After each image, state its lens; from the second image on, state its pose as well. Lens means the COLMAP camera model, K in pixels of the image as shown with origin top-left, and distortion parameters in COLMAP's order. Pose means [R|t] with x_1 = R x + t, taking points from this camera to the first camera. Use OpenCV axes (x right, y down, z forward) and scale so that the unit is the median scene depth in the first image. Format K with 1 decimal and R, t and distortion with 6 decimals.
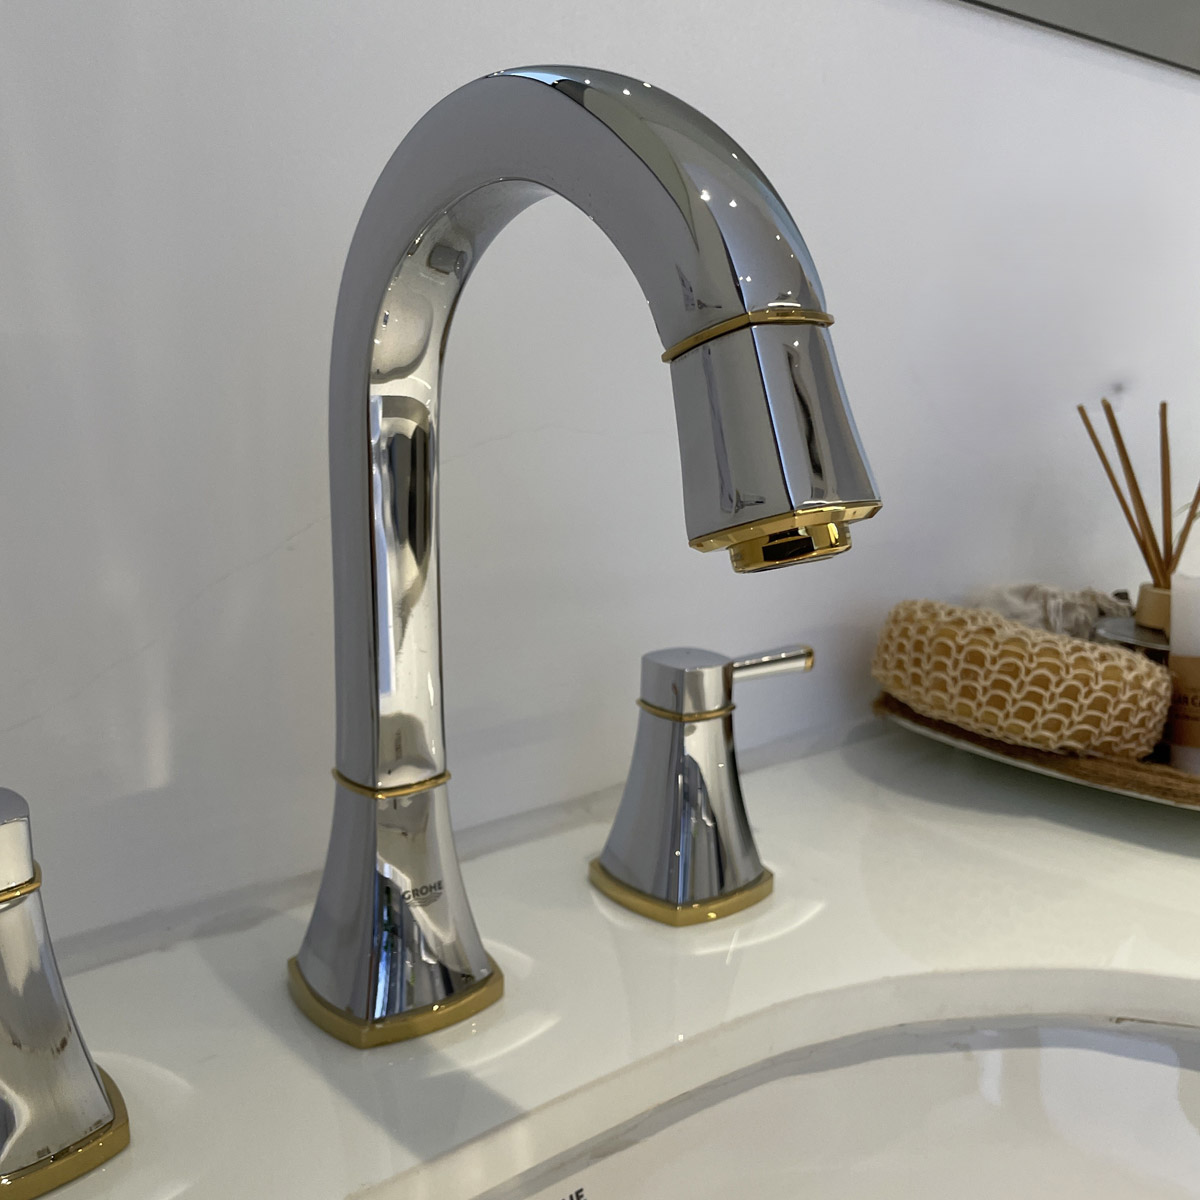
lens RADIAL K [[1267.1, 0, 579.8], [0, 1267.1, 583.7], [0, 0, 1]] dist [0.036126, 0.000000]
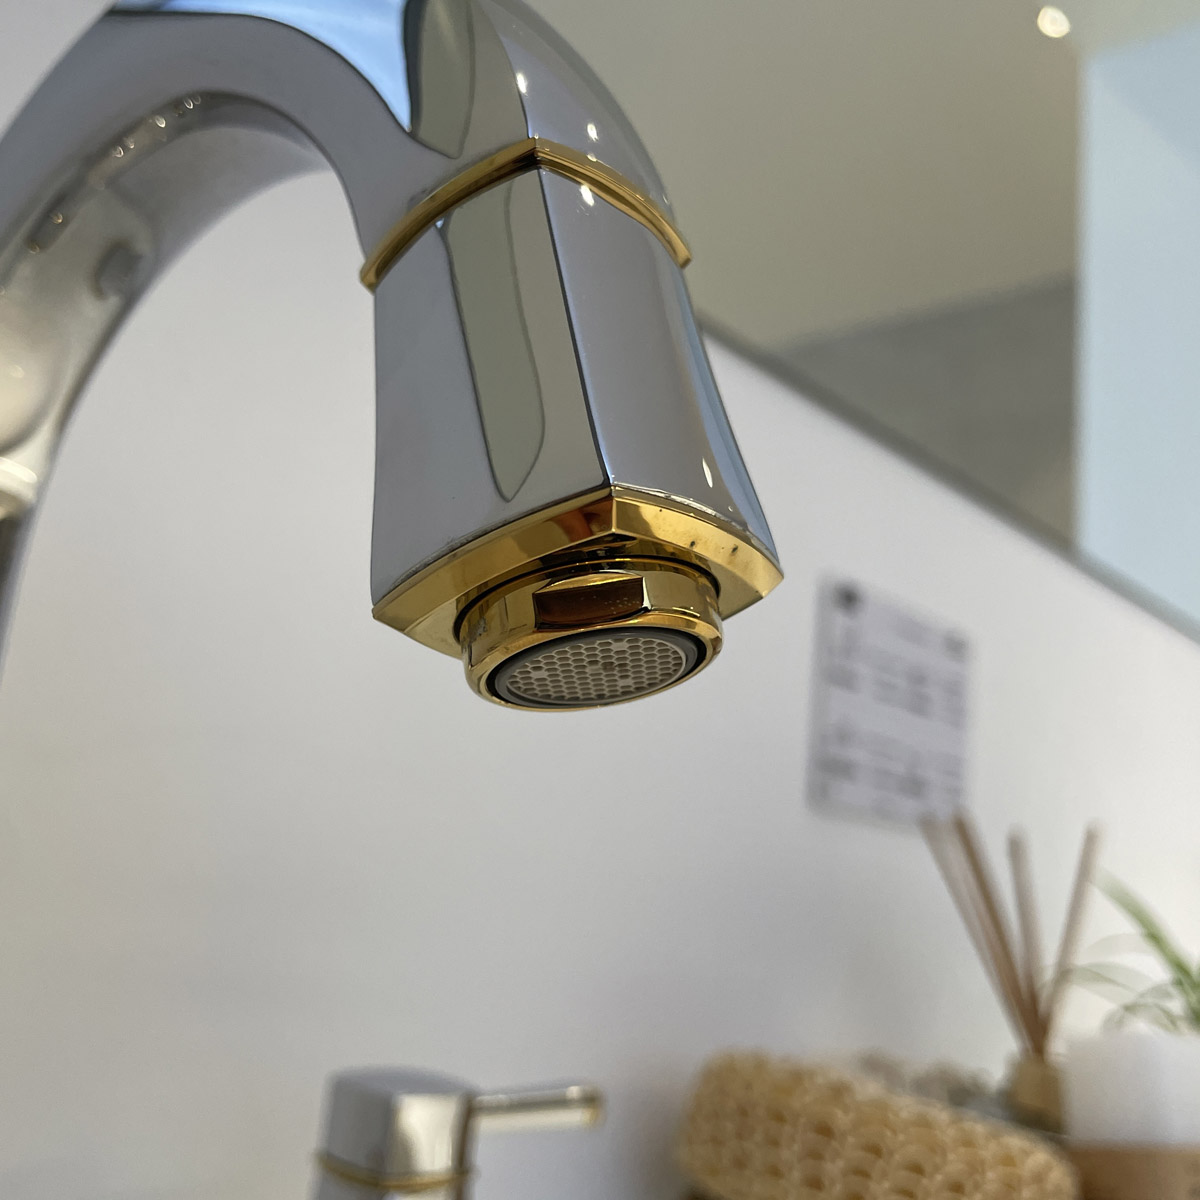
lens RADIAL K [[1267.1, 0, 600.6], [0, 1267.1, 602.7], [0, 0, 1]] dist [0.036126, 0.000000]
pose [[0.980582, 0.114520, 0.159195, 0.051322], [-0.047833, 0.926930, -0.372174, 0.066682], [-0.190184, 0.357333, 0.914409, 0.315896]]
